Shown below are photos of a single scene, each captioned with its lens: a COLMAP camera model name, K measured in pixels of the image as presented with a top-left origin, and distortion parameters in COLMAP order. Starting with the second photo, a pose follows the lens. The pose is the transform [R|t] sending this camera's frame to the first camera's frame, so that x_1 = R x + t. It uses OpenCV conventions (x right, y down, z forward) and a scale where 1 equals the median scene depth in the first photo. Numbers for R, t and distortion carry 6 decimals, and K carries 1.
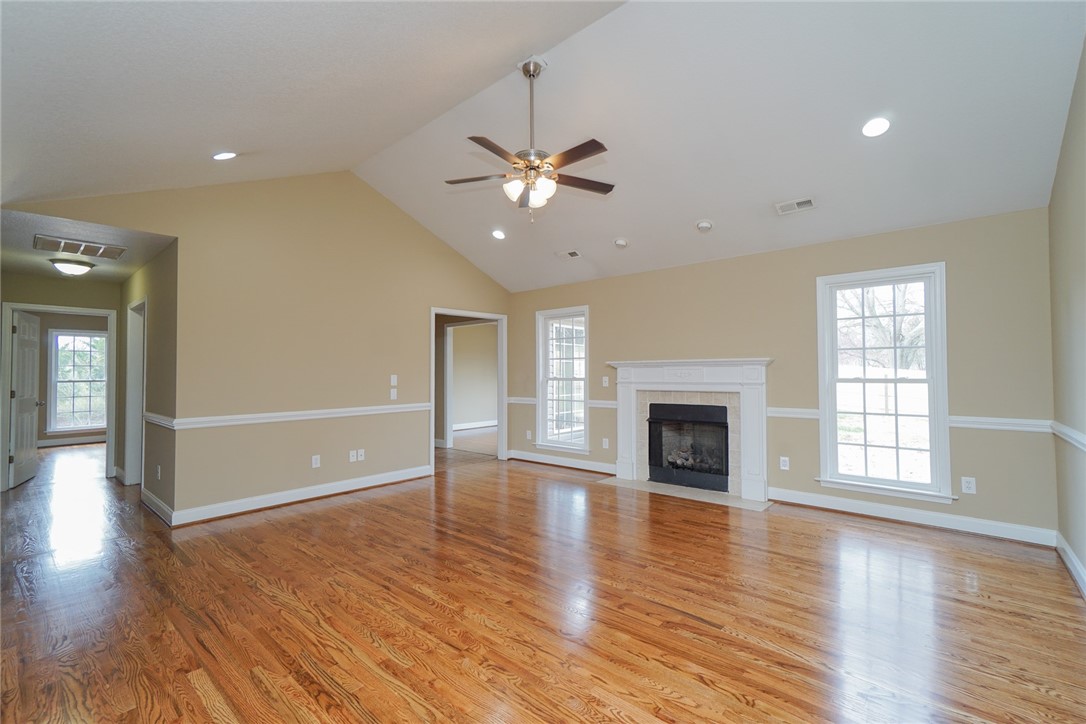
lens RADIAL K [[467.8, 0, 531.7], [0, 467.8, 361.4], [0, 0, 1]] dist [-0.002520, -0.000028]
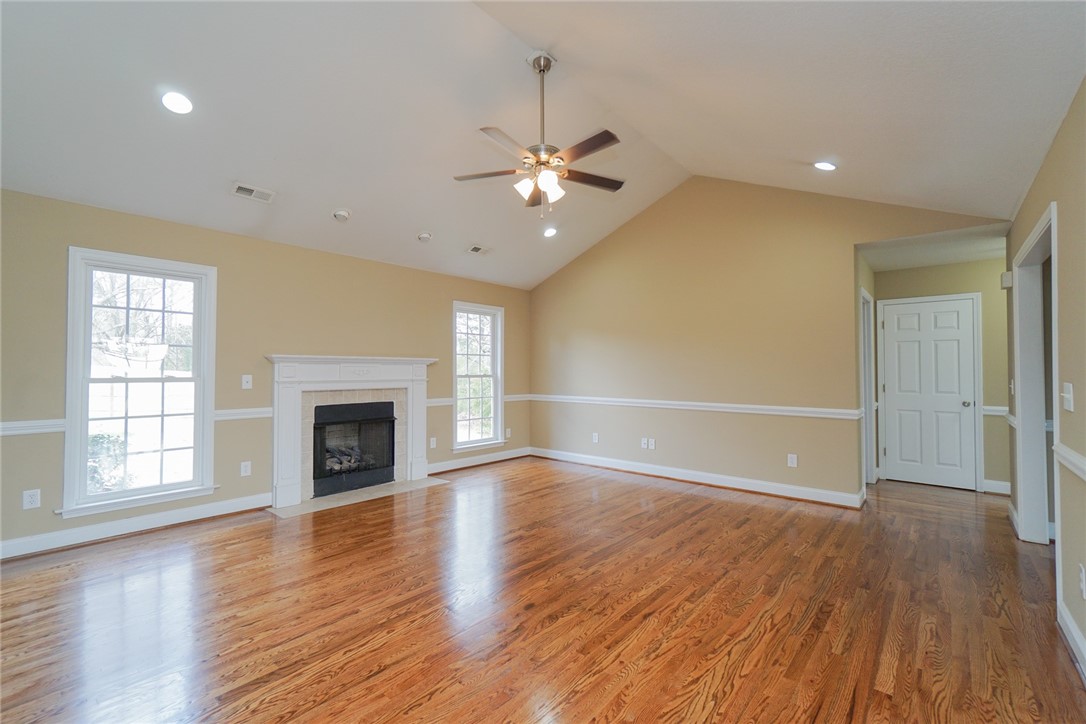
lens RADIAL K [[467.8, 0, 531.7], [0, 467.8, 361.4], [0, 0, 1]] dist [-0.002520, -0.000028]
pose [[-0.003363, 0.026993, 0.999630, -0.665831], [-0.027434, 0.999257, -0.027075, 0.023845], [-0.999618, -0.027515, -0.002620, 0.688385]]
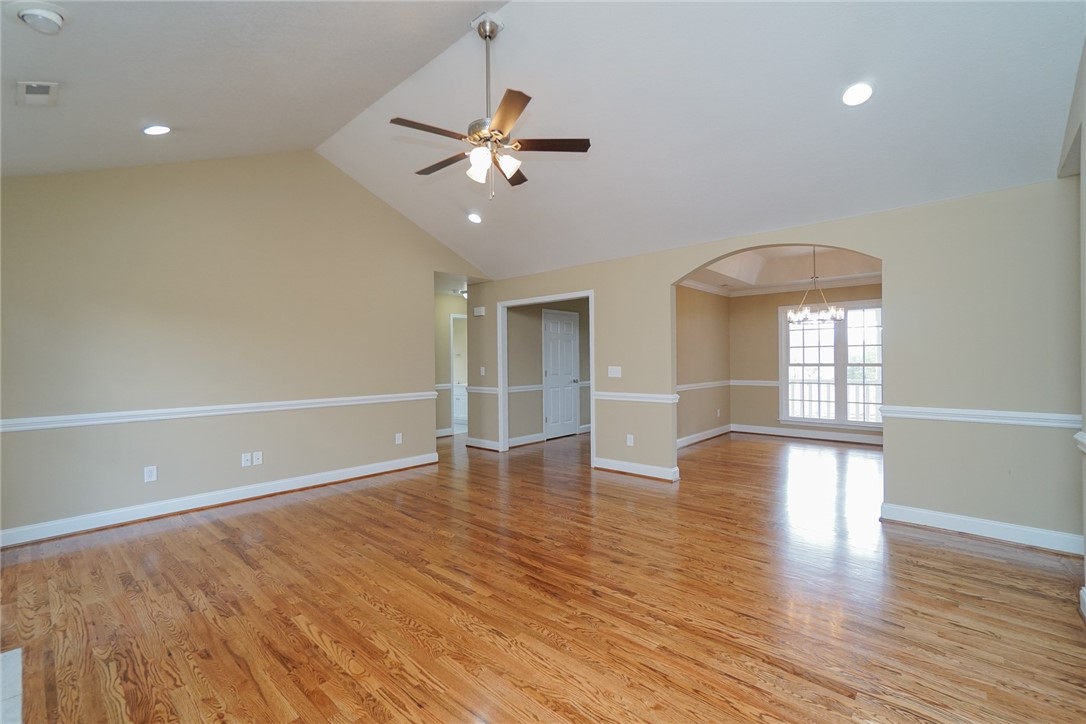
lens RADIAL K [[479.8, 0, 516.5], [0, 479.8, 368.6], [0, 0, 1]] dist [-0.002259, -0.000202]
pose [[-0.999348, 0.015937, 0.032395, -0.049941], [0.015638, 0.999833, -0.009460, 0.029552], [-0.032541, -0.008948, -0.999430, 1.305309]]
